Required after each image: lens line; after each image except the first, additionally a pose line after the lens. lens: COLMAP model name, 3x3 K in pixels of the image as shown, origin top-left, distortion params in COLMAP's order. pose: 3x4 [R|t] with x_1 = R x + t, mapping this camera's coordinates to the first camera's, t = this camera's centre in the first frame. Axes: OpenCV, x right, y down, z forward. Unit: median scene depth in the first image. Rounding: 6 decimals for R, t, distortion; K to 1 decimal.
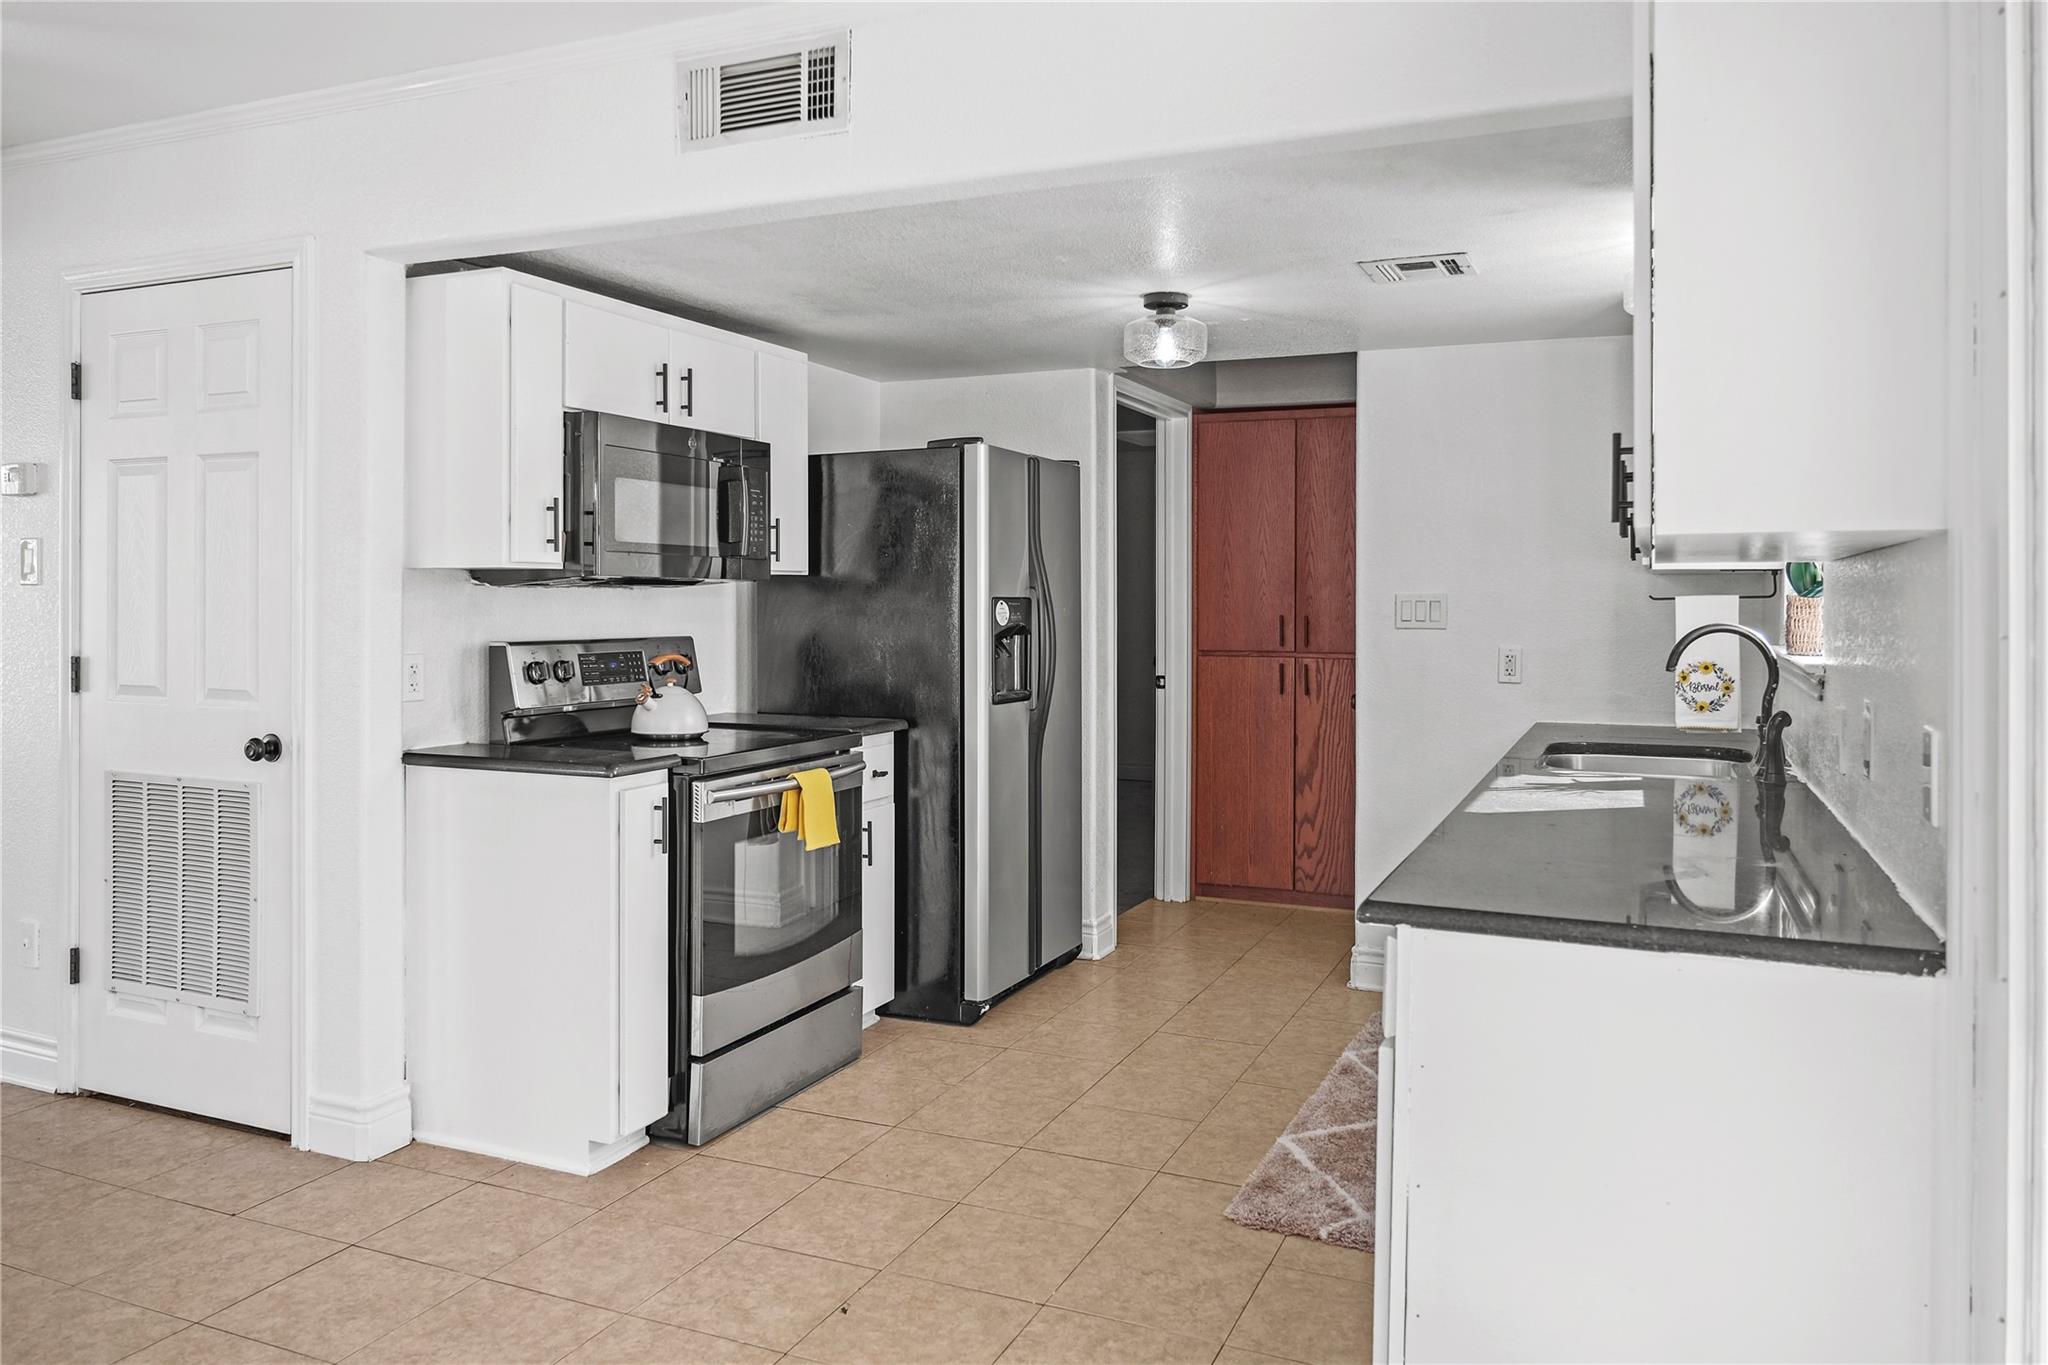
lens RADIAL K [[1439.0, 0, 1022.2], [0, 1439.0, 613.9], [0, 0, 1]] dist [-0.008399, 0.001612]
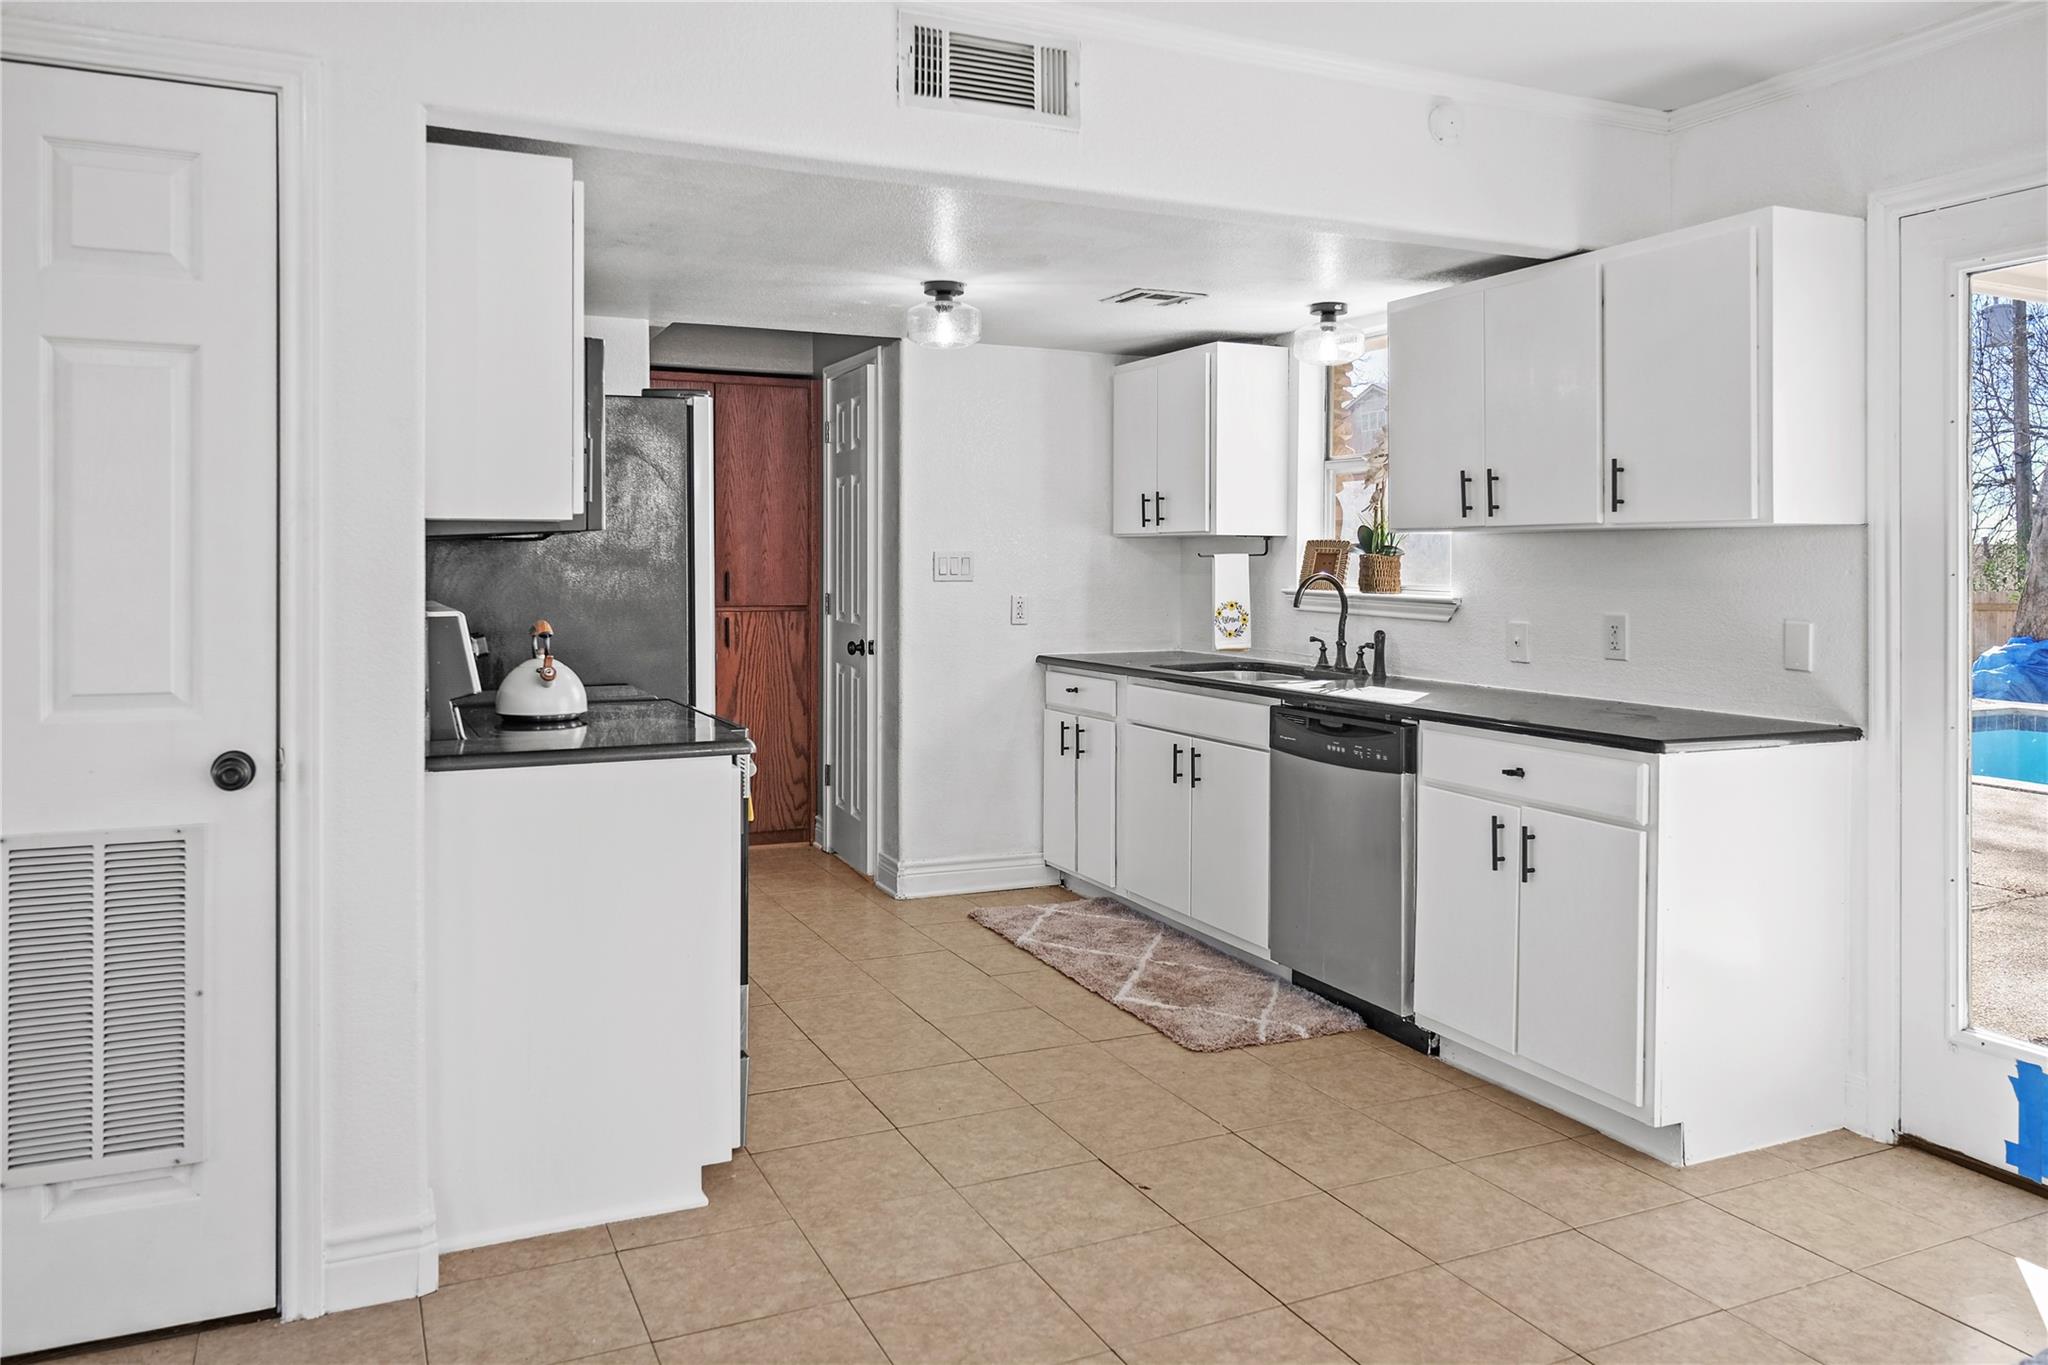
lens RADIAL K [[1438.4, 0, 1031.5], [0, 1438.4, 577.1], [0, 0, 1]] dist [-0.008770, -0.006941]
pose [[0.661579, -0.011101, 0.749793, -0.742361], [0.005672, 0.999936, 0.009800, -0.005477], [-0.749854, -0.002231, 0.661599, 0.231647]]
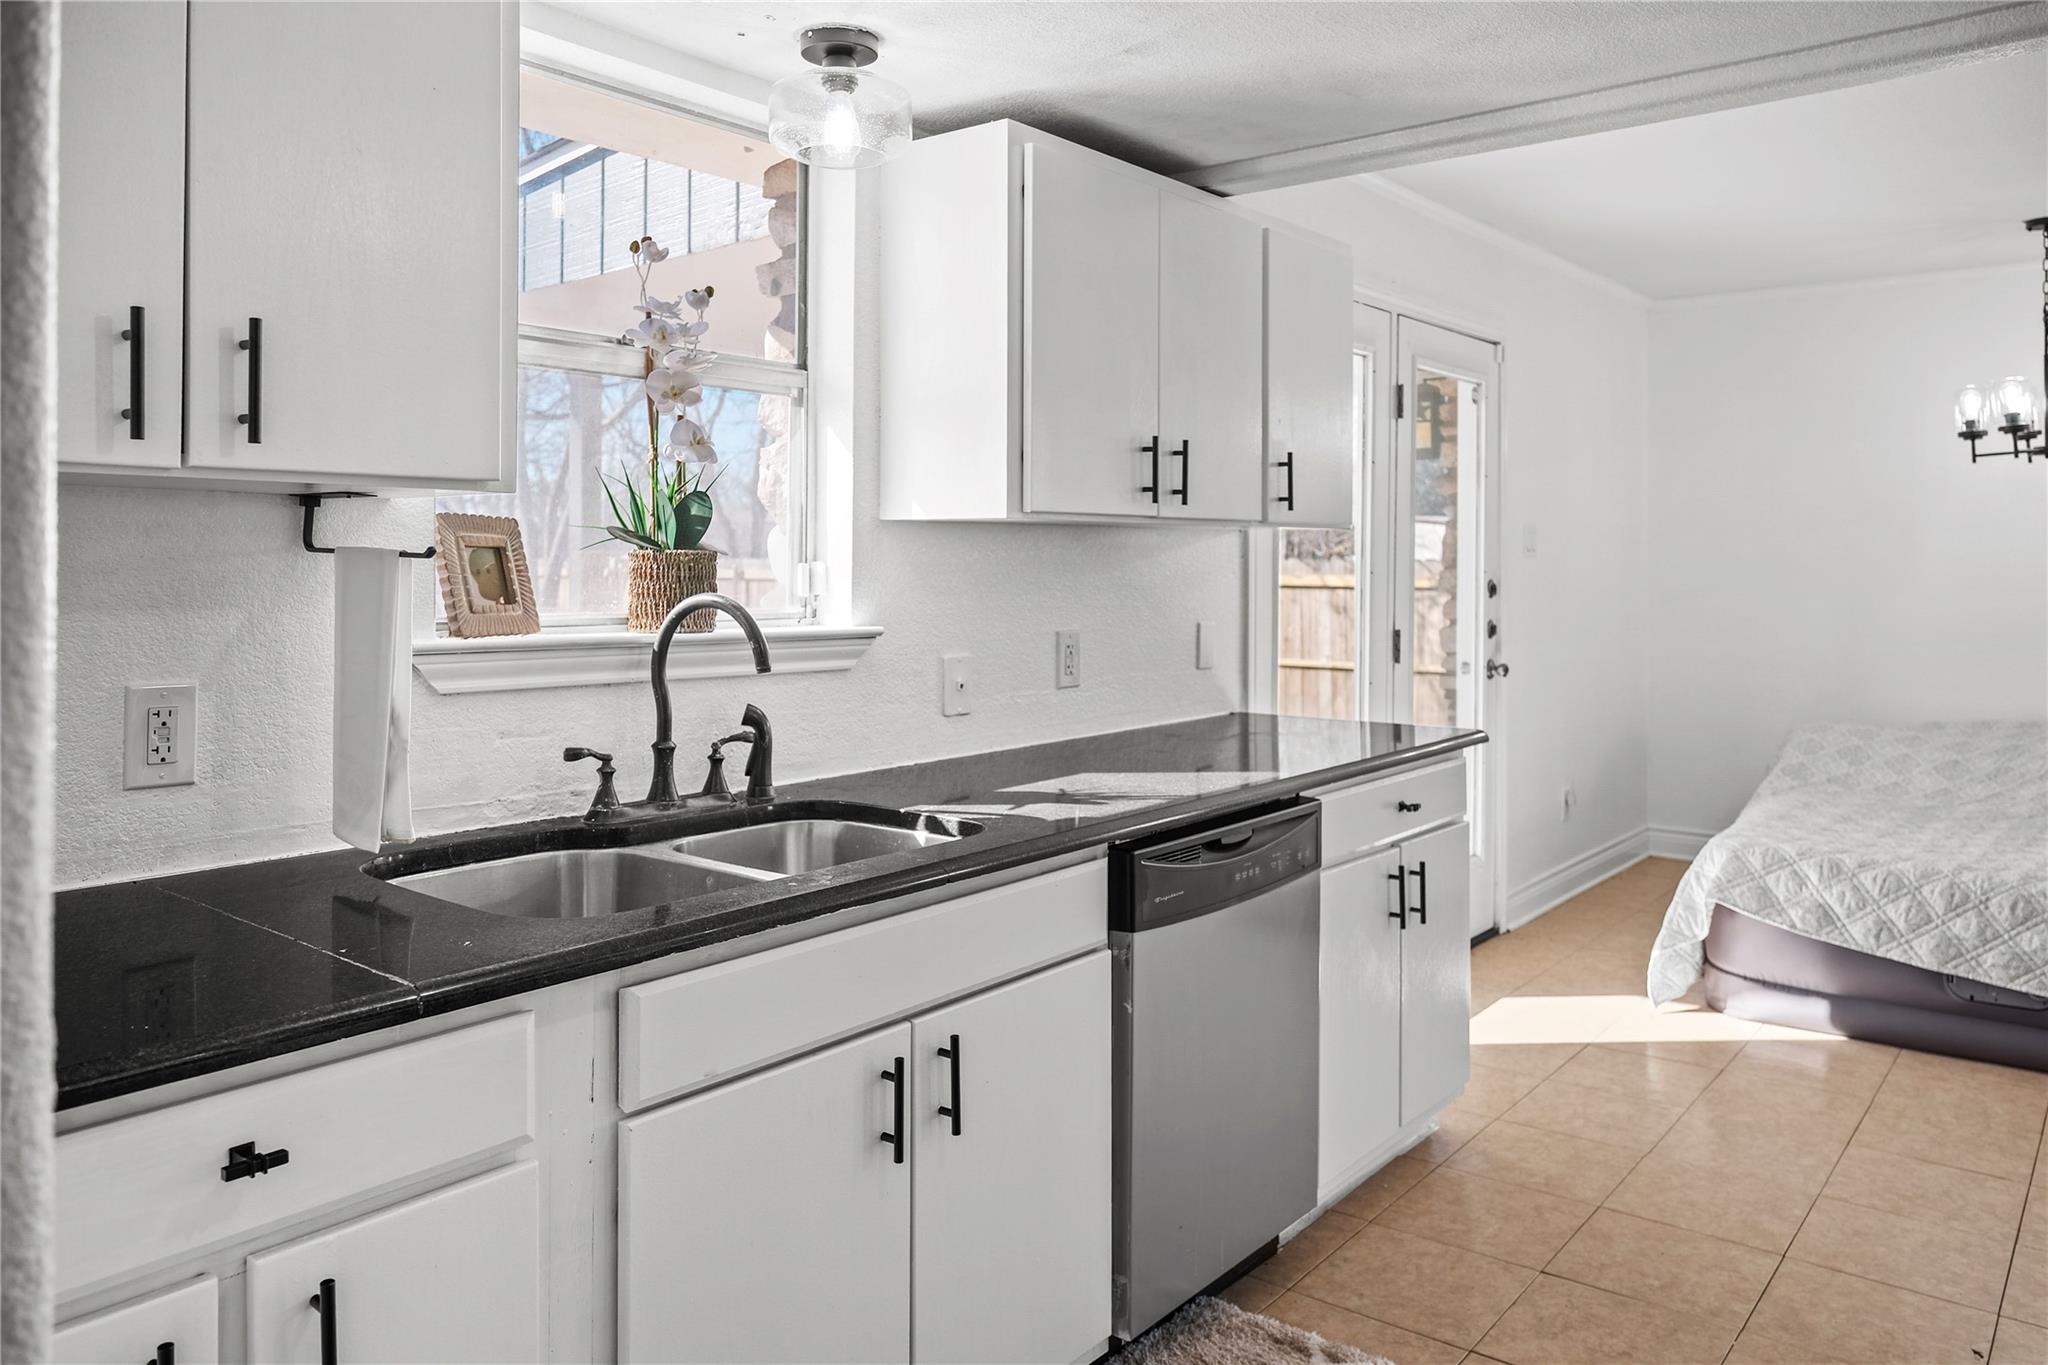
lens RADIAL K [[1452.4, 0, 1033.0], [0, 1452.4, 582.2], [0, 0, 1]] dist [-0.008754, 0.002997]
pose [[-0.964888, -0.013859, 0.262297, 0.158952], [-0.007877, 0.999685, 0.023843, -0.014319], [-0.262545, 0.020940, -0.964692, 1.468386]]
